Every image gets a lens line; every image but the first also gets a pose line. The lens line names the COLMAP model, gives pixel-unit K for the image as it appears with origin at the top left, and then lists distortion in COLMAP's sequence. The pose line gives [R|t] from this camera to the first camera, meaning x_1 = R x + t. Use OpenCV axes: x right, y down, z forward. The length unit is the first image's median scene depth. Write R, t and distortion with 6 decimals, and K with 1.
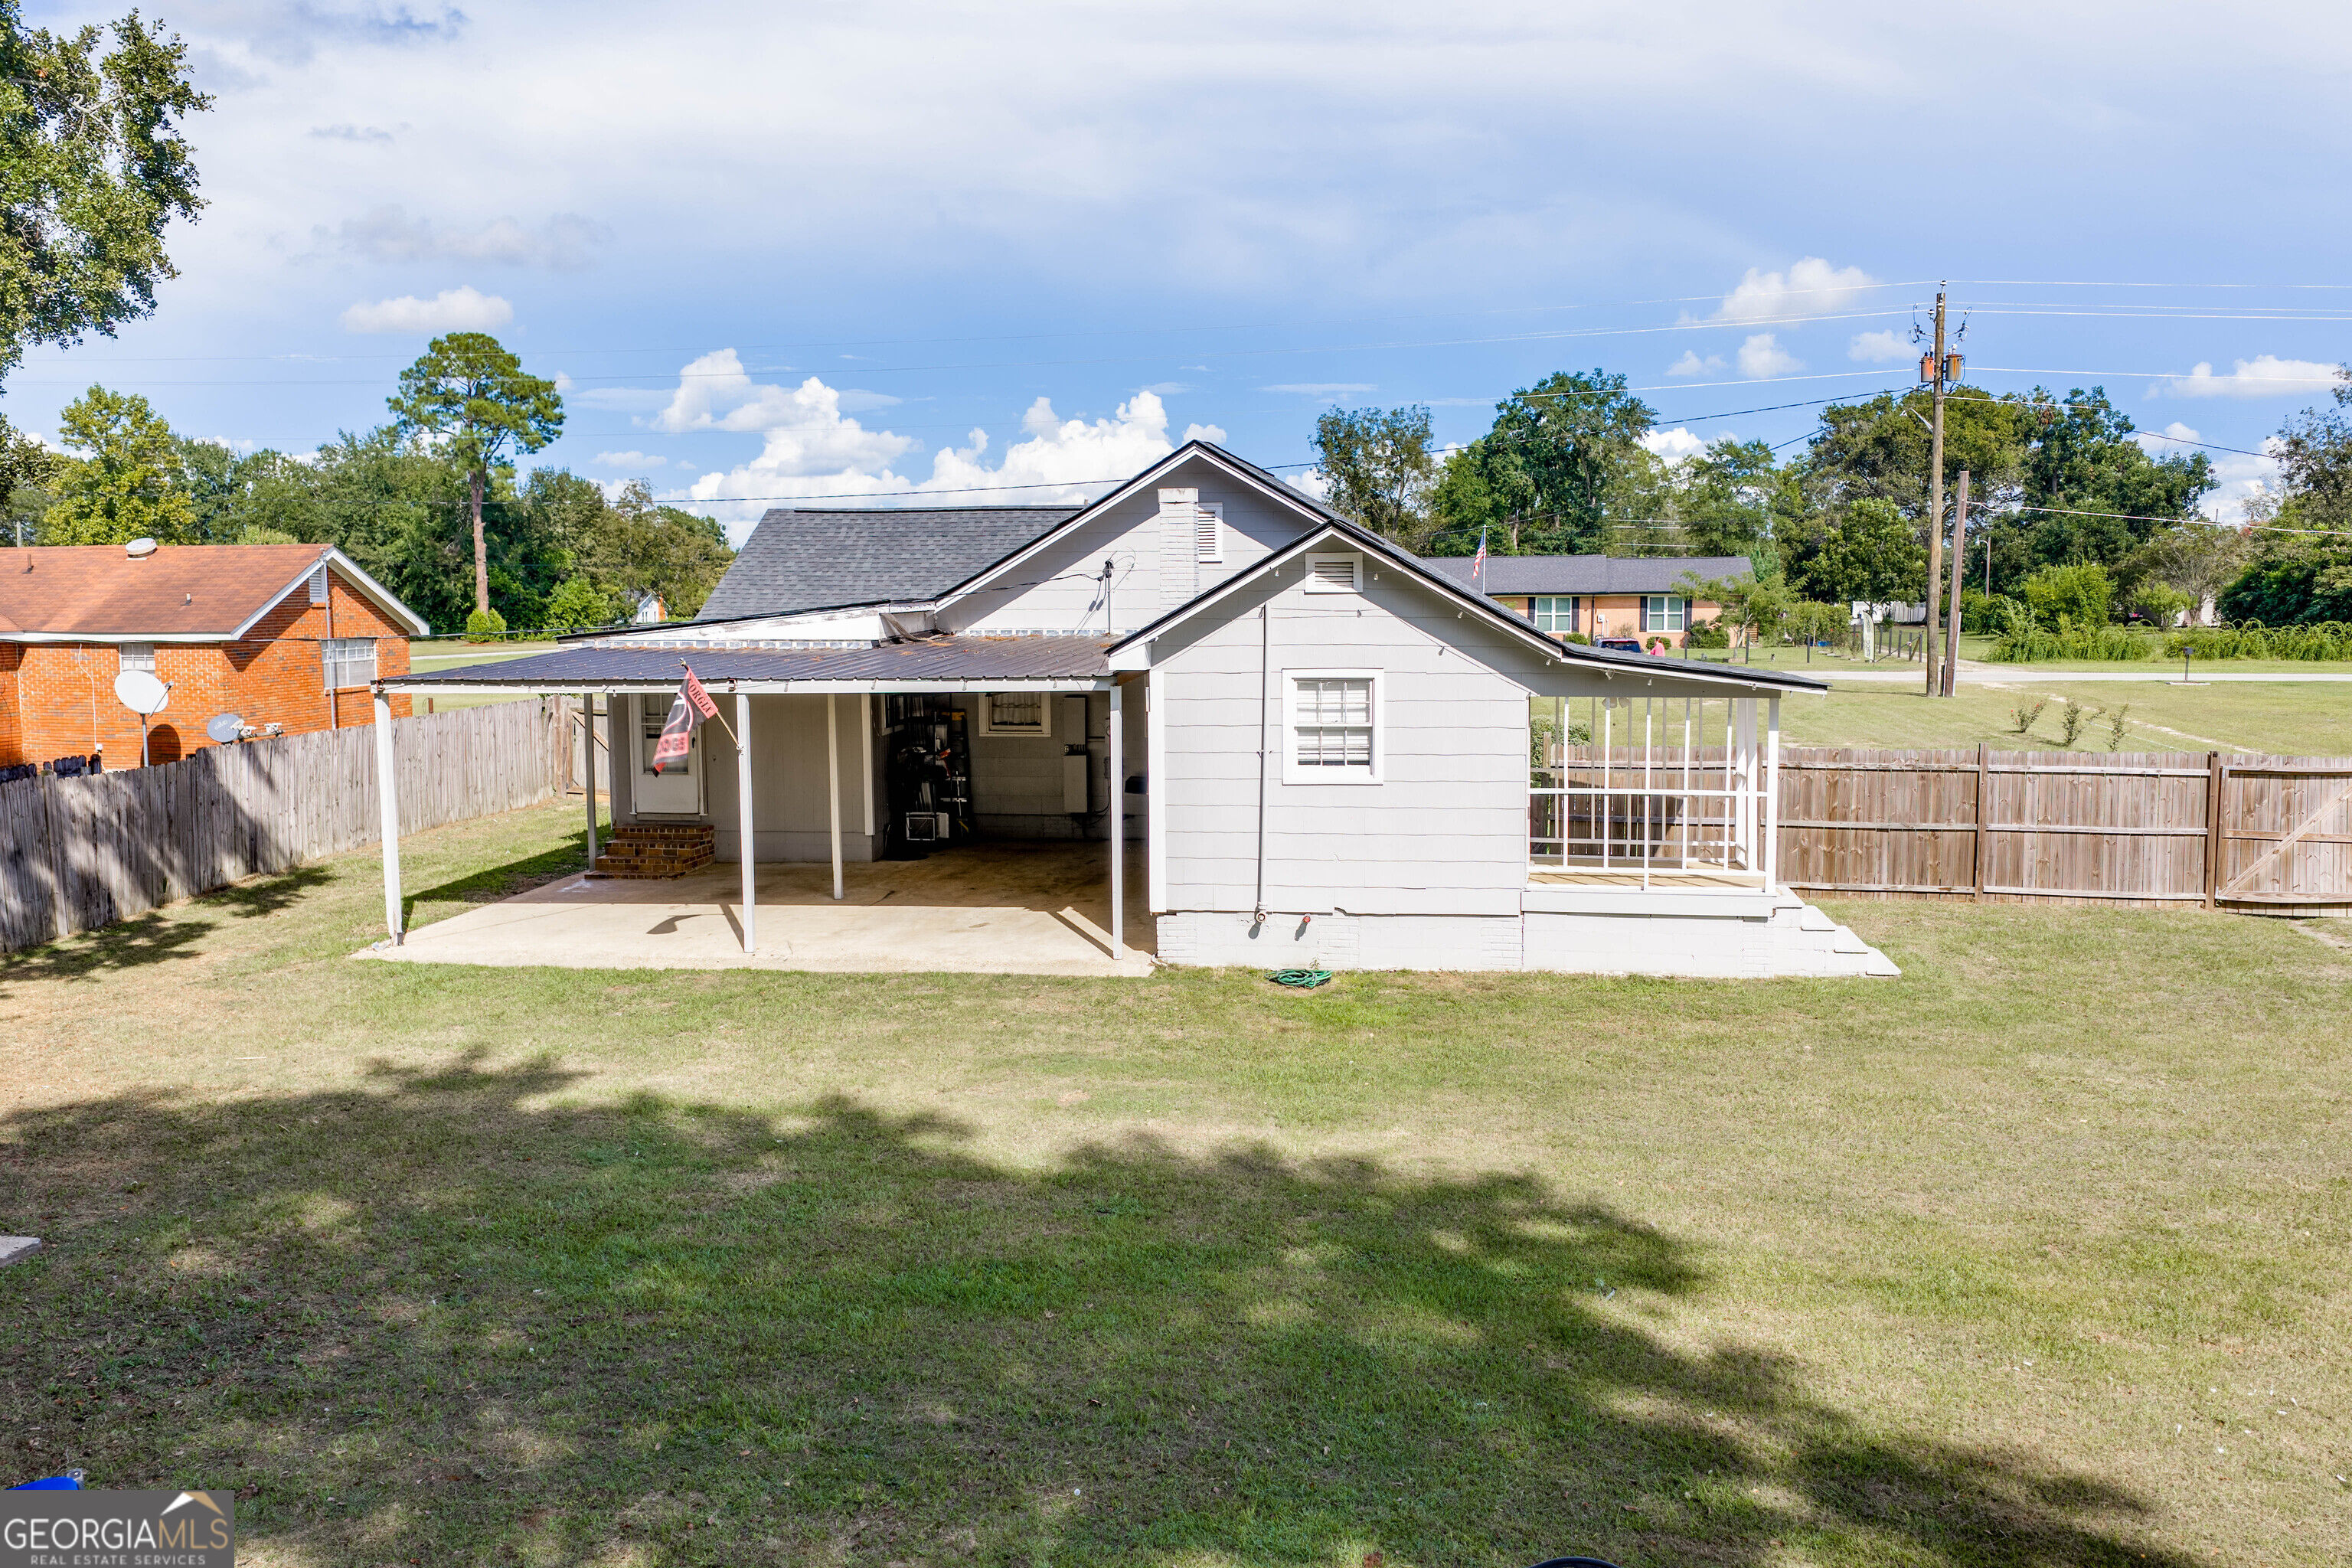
lens RADIAL K [[1960.2, 0, 1168.4], [0, 1960.2, 767.0], [0, 0, 1]] dist [0.014882, -0.028855]
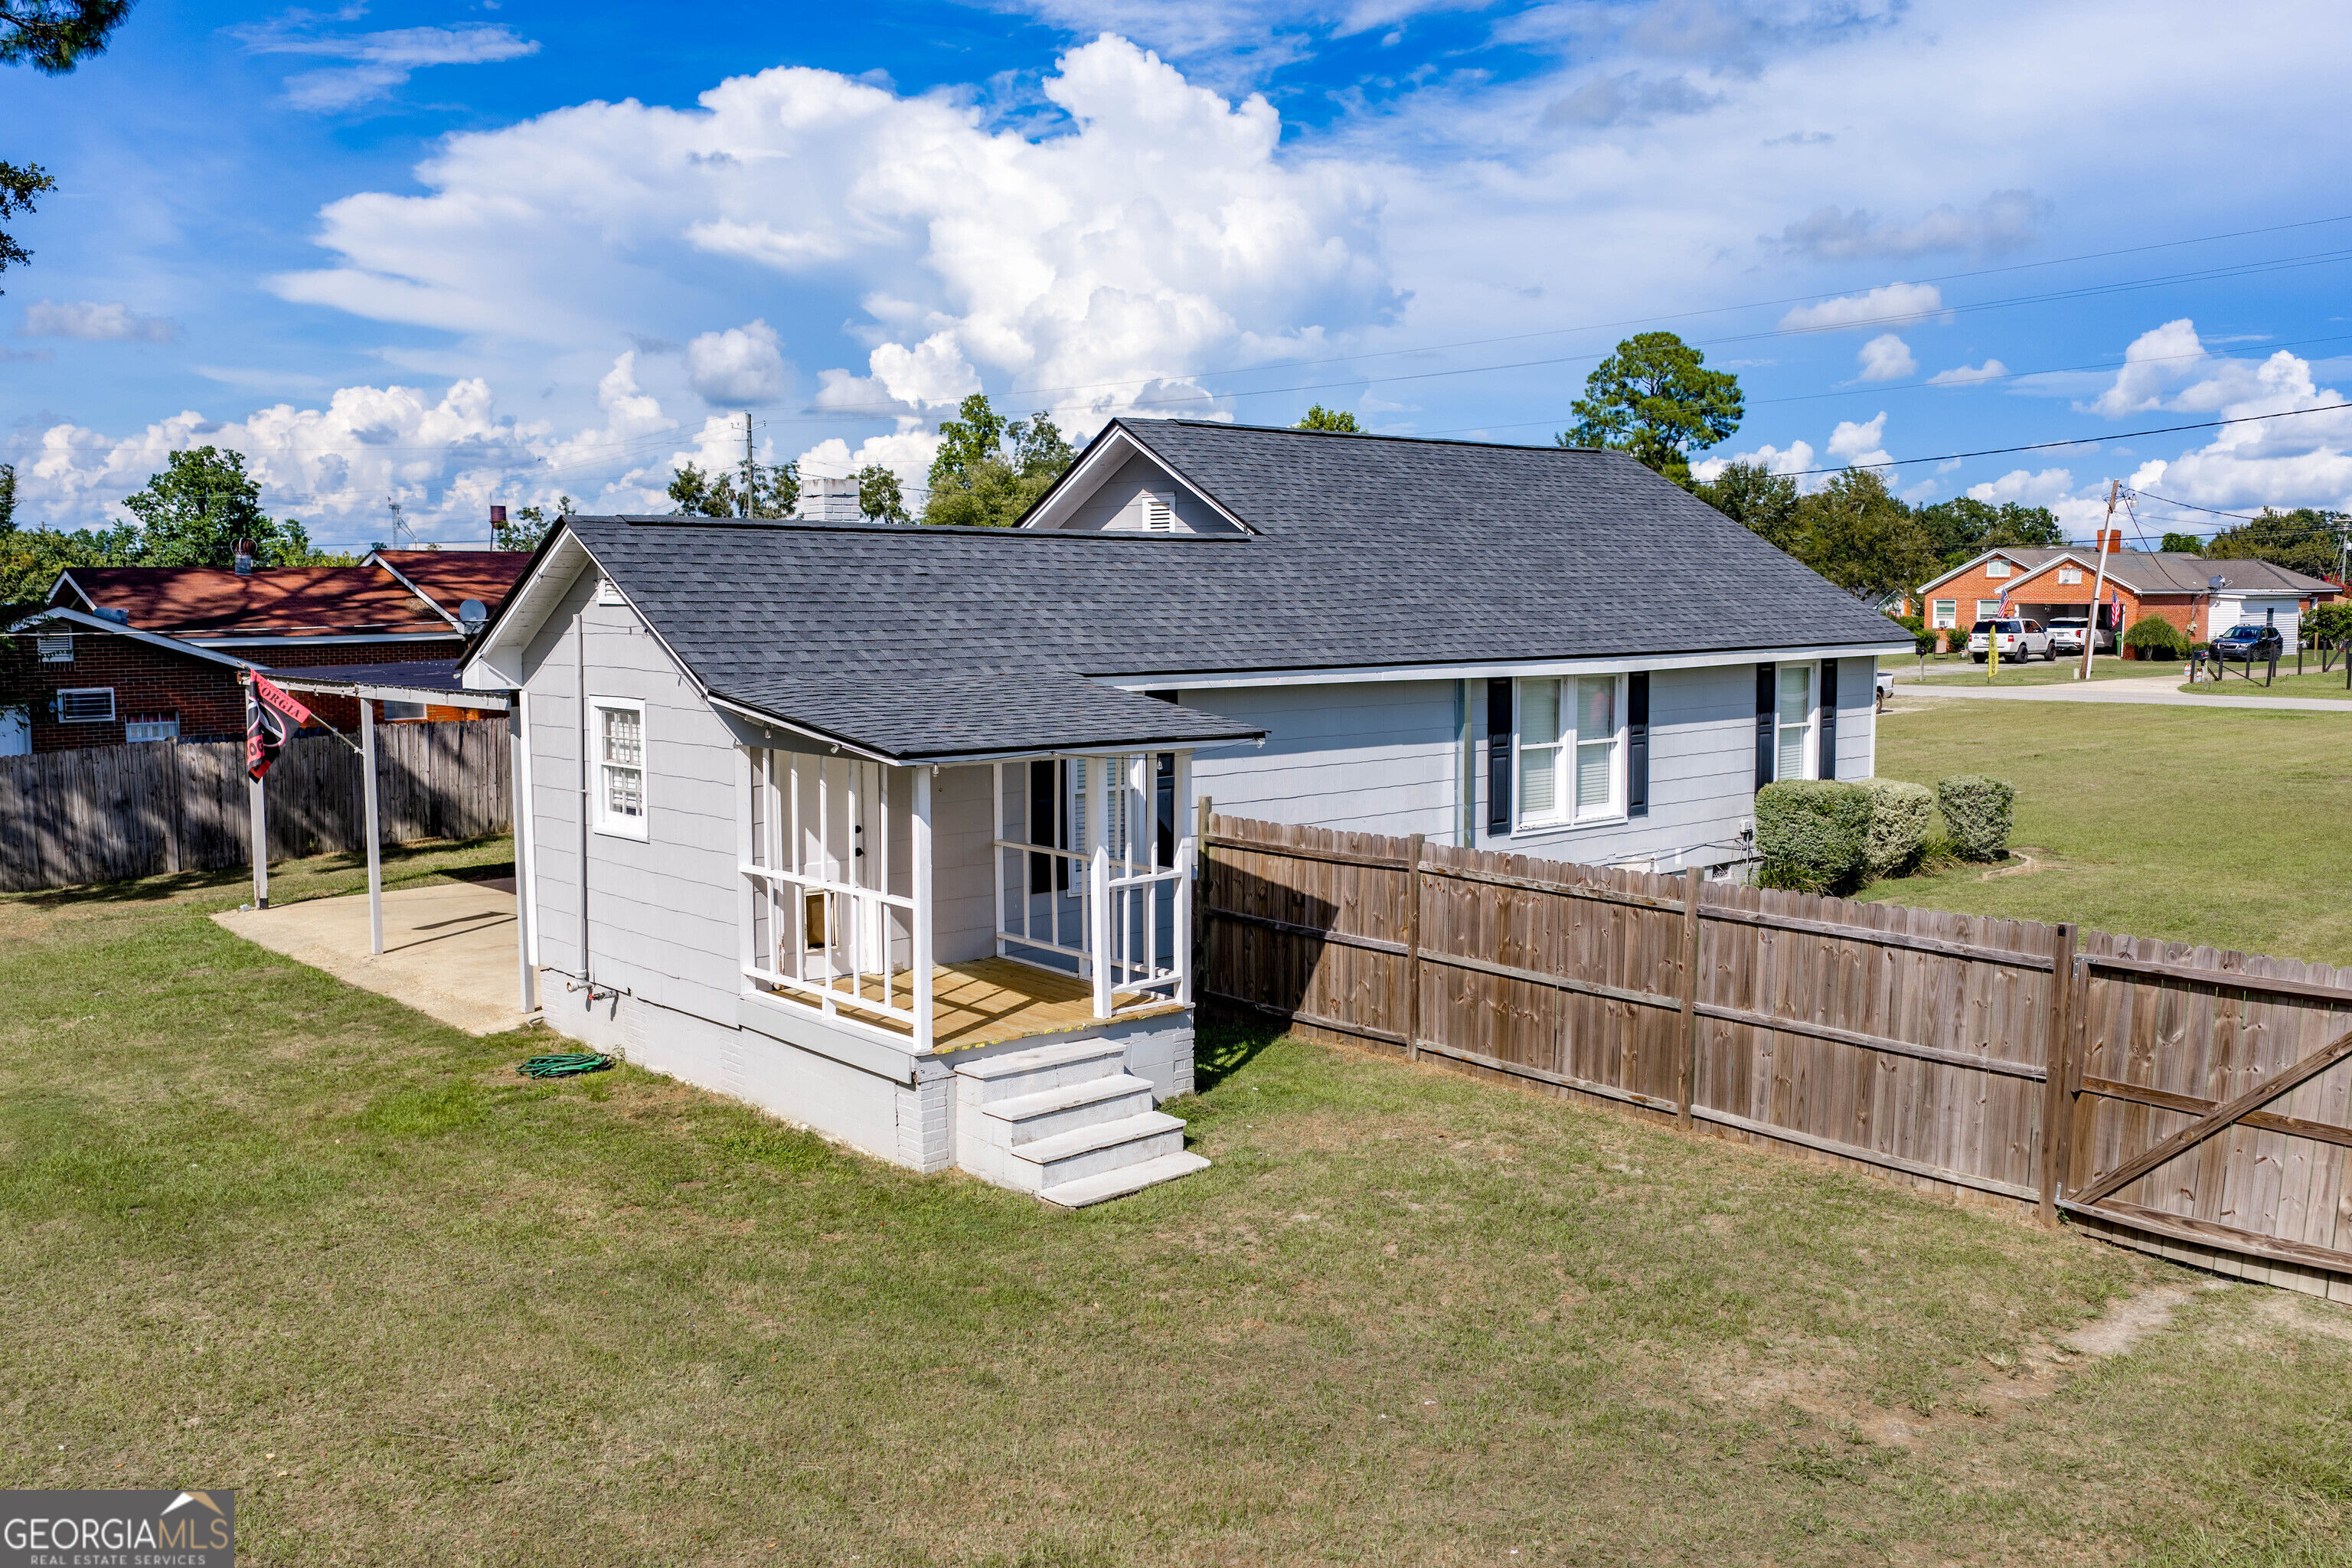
lens RADIAL K [[1960.2, 0, 1168.0], [0, 1960.2, 799.8], [0, 0, 1]] dist [0.014882, -0.028855]
pose [[0.761826, 0.073900, -0.643553, 0.118330], [-0.062339, 0.997224, 0.040716, -0.008214], [0.644775, 0.009100, 0.764318, 0.076891]]
